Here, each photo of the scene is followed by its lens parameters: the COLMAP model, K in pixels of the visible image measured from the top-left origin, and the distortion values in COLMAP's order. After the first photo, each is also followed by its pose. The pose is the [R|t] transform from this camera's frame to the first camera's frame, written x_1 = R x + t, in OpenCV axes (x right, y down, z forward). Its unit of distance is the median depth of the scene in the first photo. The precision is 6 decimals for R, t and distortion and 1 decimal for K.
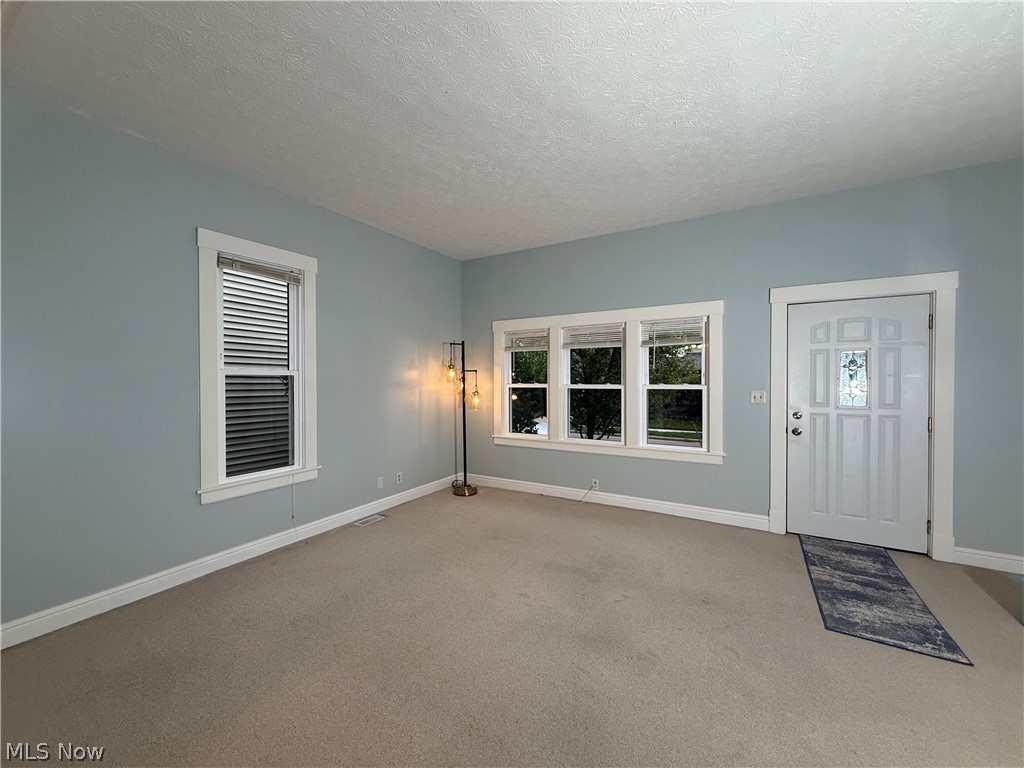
lens RADIAL K [[405.7, 0, 508.8], [0, 405.7, 387.2], [0, 0, 1]] dist [0.003033, 0.000085]
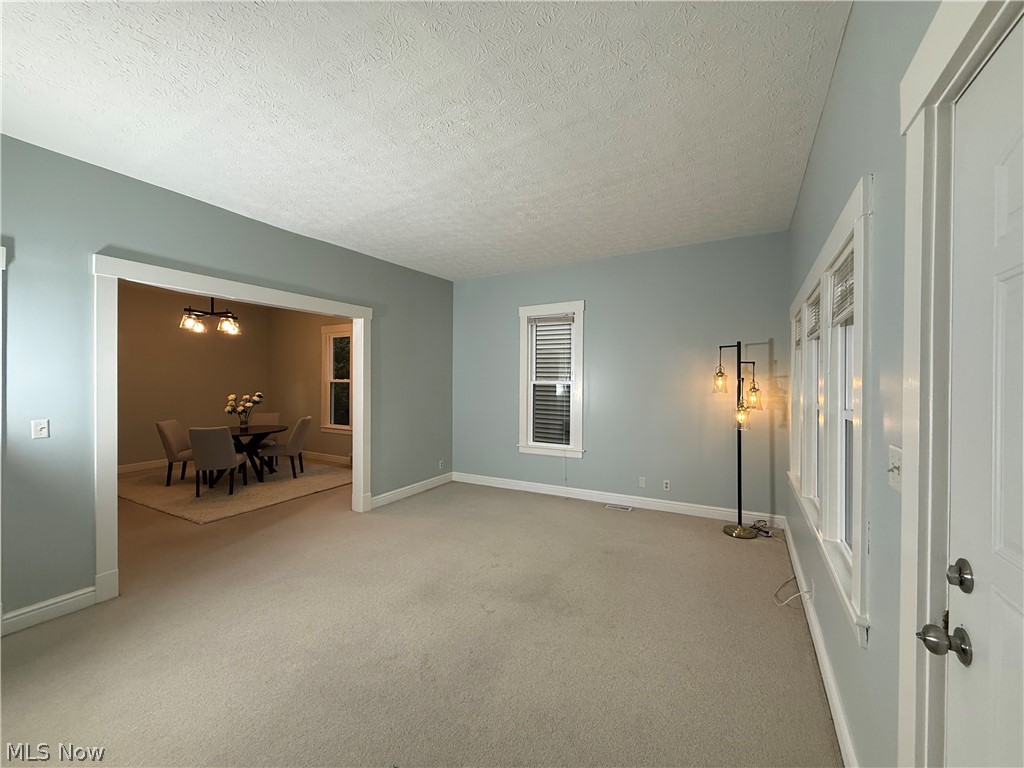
lens RADIAL K [[410.9, 0, 518.1], [0, 410.9, 383.9], [0, 0, 1]] dist [0.000525, -0.000747]
pose [[0.031620, 0.006333, -0.999480, 0.953607], [-0.024198, 0.999692, 0.005568, -0.033687], [0.999207, 0.024010, 0.031764, 0.759082]]
